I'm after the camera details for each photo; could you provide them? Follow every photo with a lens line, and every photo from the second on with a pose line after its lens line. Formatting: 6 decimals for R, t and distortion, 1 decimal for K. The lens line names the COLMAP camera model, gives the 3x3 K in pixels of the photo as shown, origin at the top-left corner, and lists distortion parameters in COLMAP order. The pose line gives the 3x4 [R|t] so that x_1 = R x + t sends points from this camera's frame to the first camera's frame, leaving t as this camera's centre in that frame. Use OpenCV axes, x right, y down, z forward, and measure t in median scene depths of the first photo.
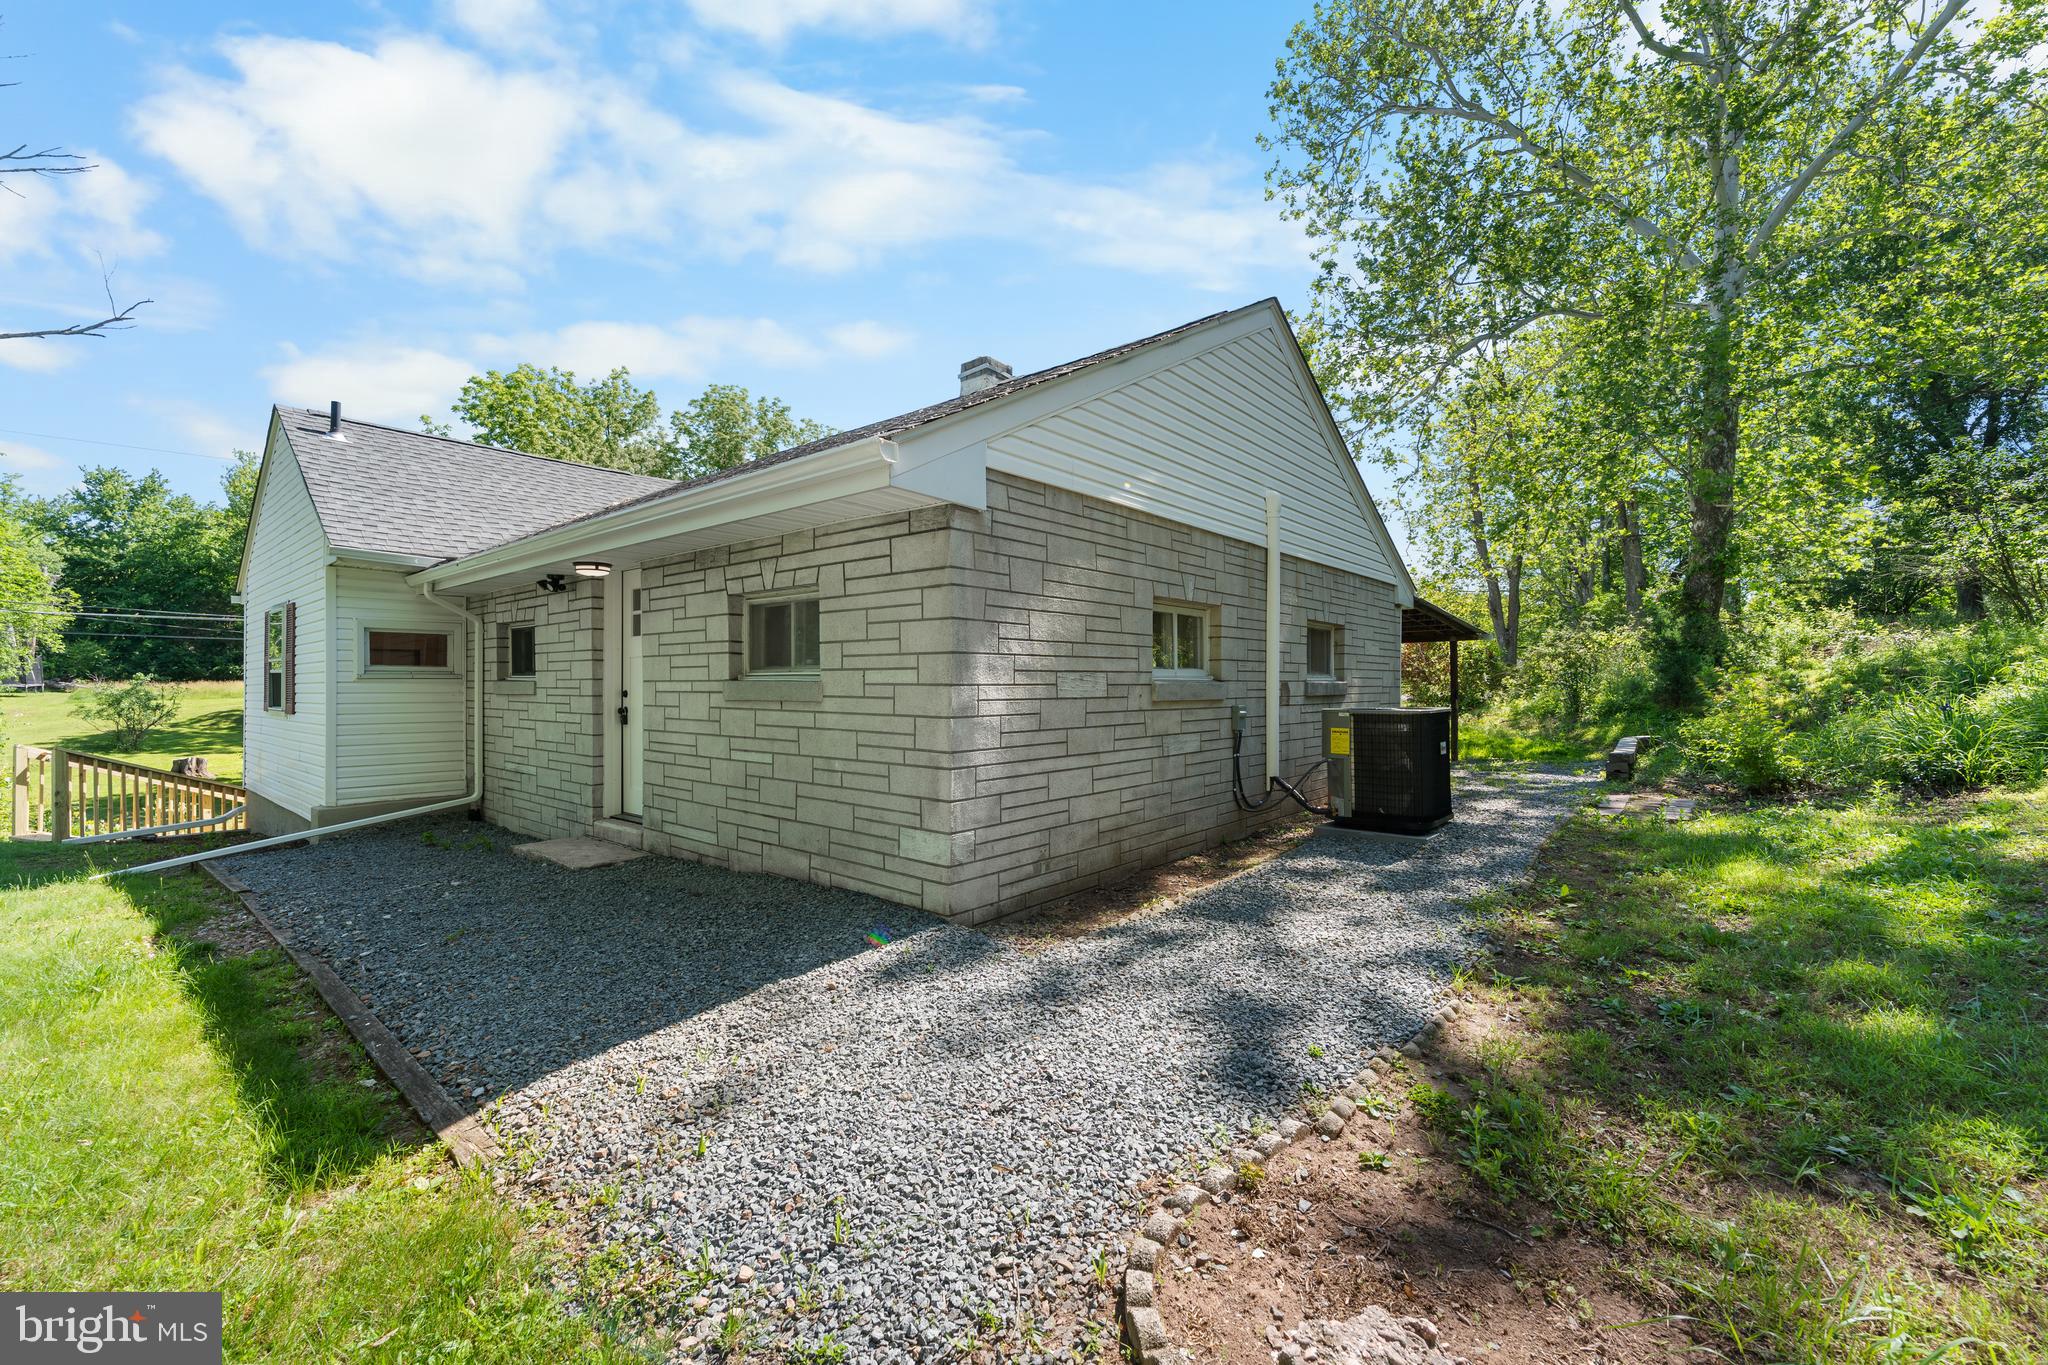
lens RADIAL K [[830.1, 0, 1024.0], [0, 830.1, 682.5], [0, 0, 1]] dist [0.001399, 0.000046]
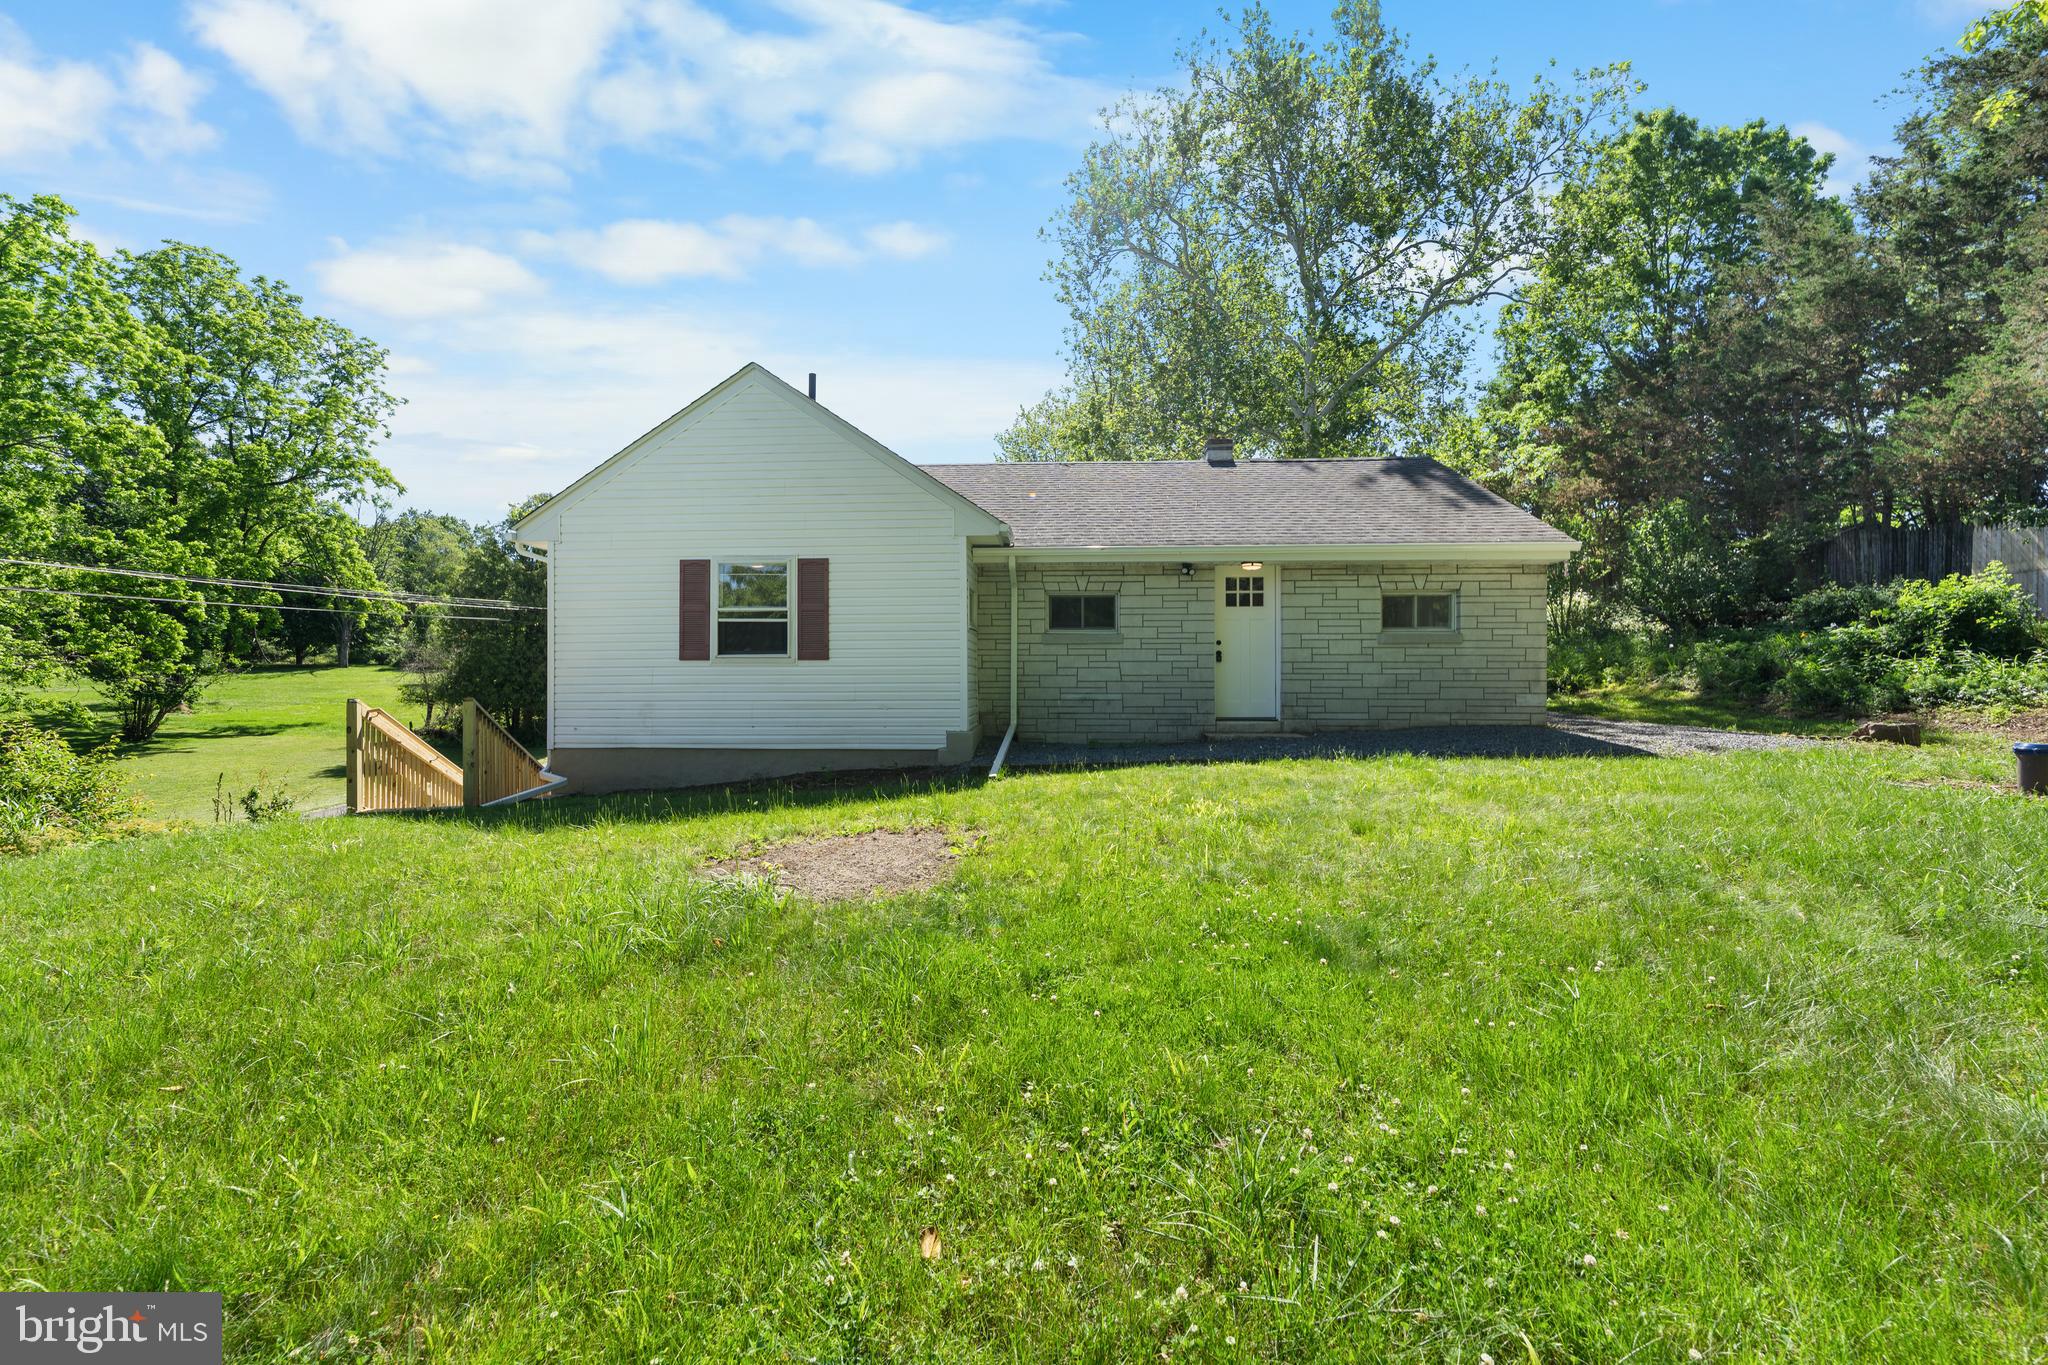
lens RADIAL K [[847.1, 0, 1017.9], [0, 847.1, 668.7], [0, 0, 1]] dist [0.000798, 0.000095]
pose [[0.799799, 0.003257, 0.600259, -1.277691], [-0.000804, 0.999990, -0.004354, 0.051360], [-0.600267, 0.003000, 0.799794, -0.045959]]
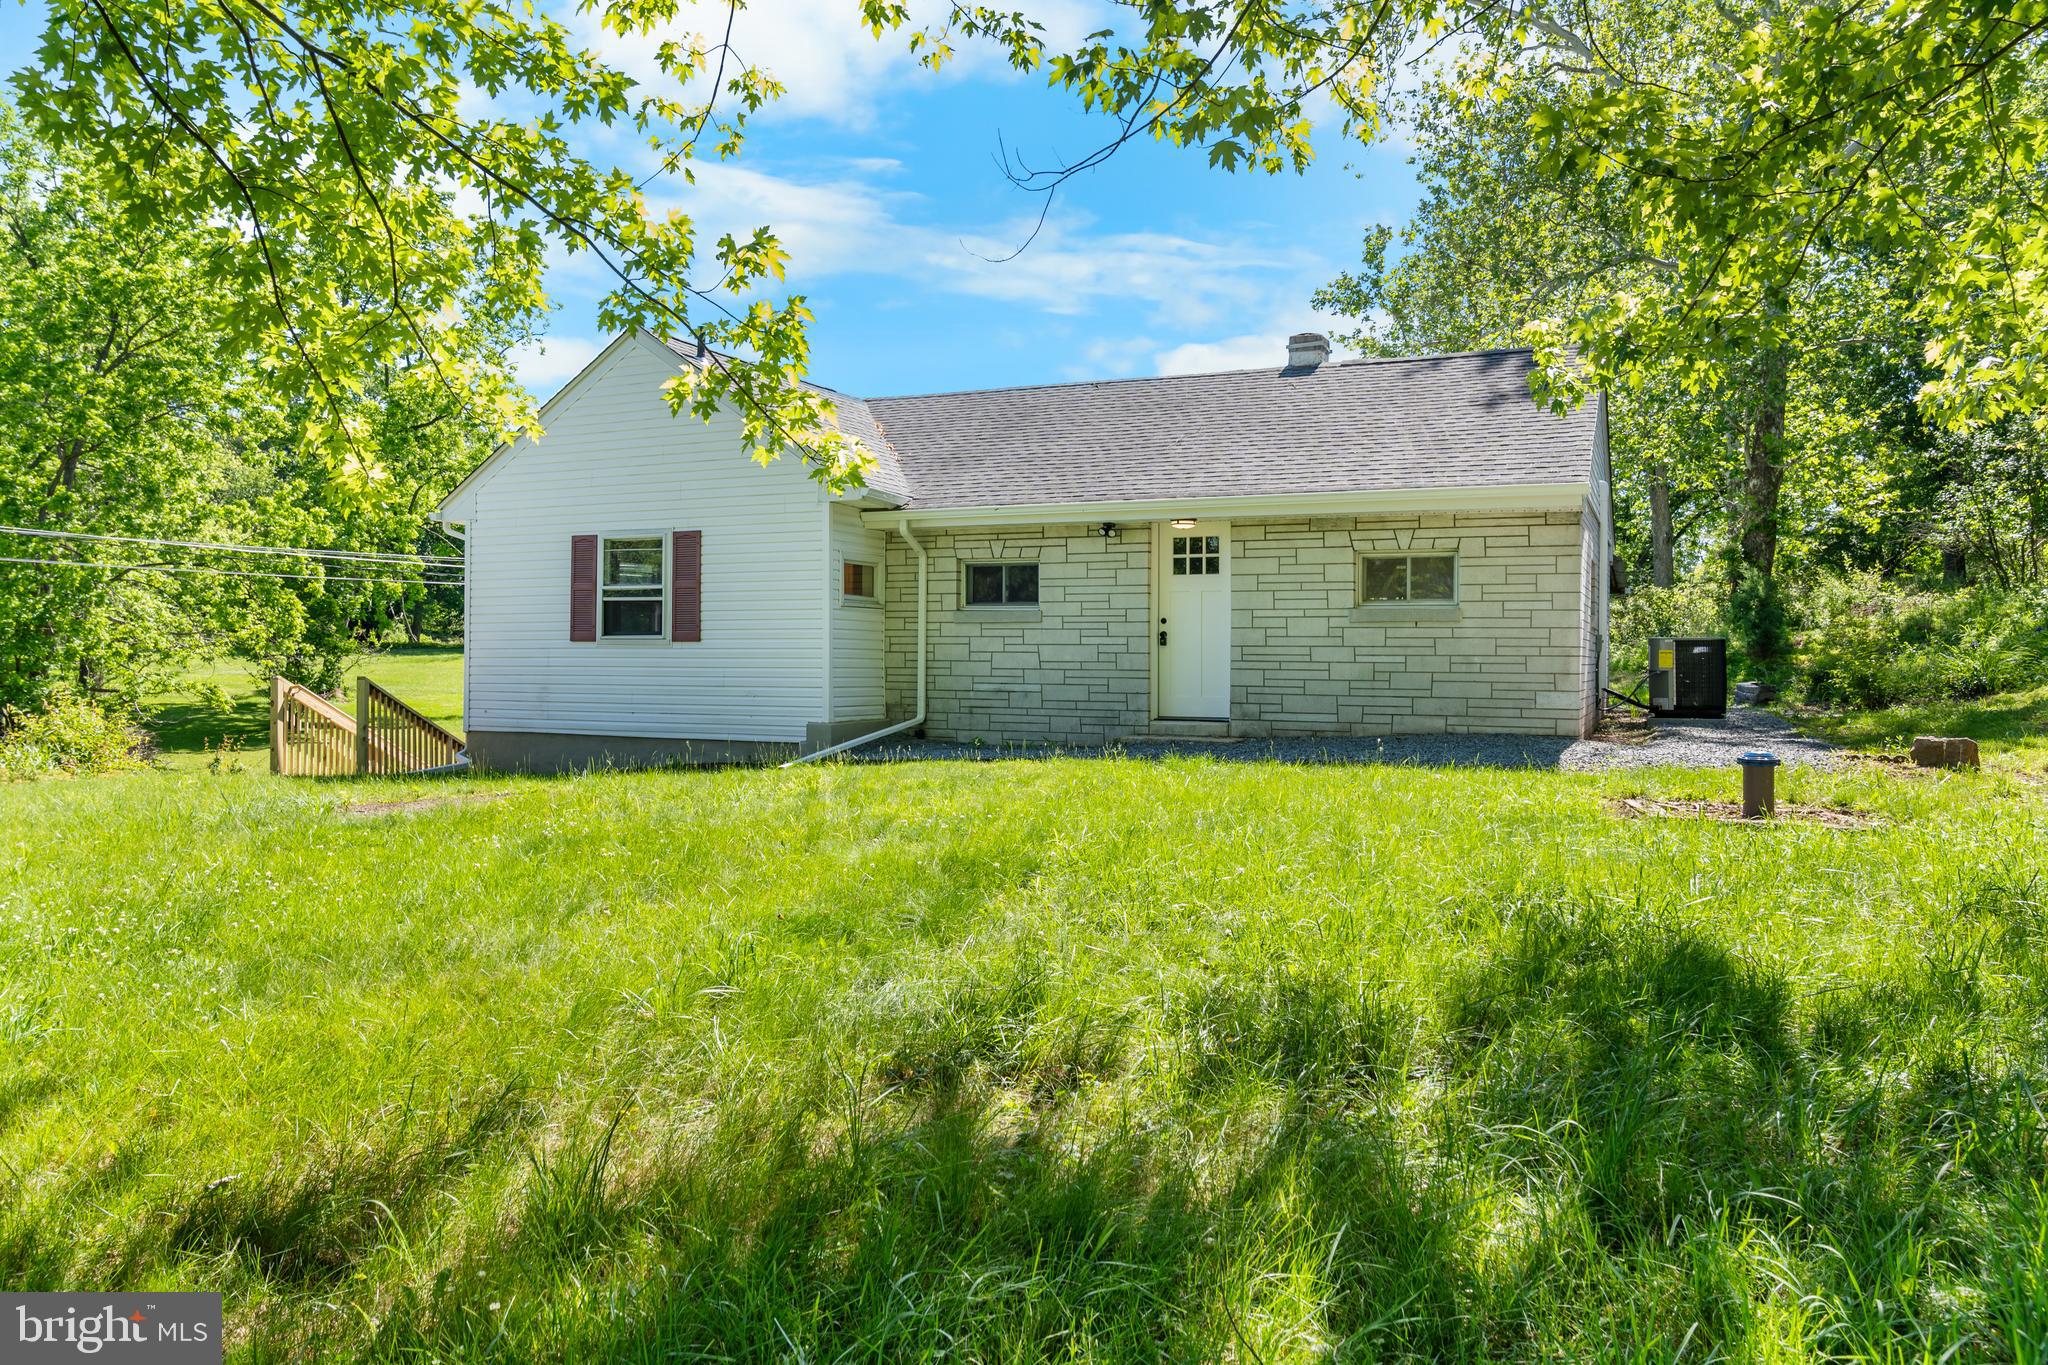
lens RADIAL K [[1421.5, 0, 1028.5], [0, 1421.5, 651.9], [0, 0, 1]] dist [-0.043548, 0.041110]
pose [[0.961374, 0.009109, 0.275096, -0.915792], [-0.008088, 0.999956, -0.004848, 0.052308], [-0.275128, 0.002436, 0.961405, -0.720296]]
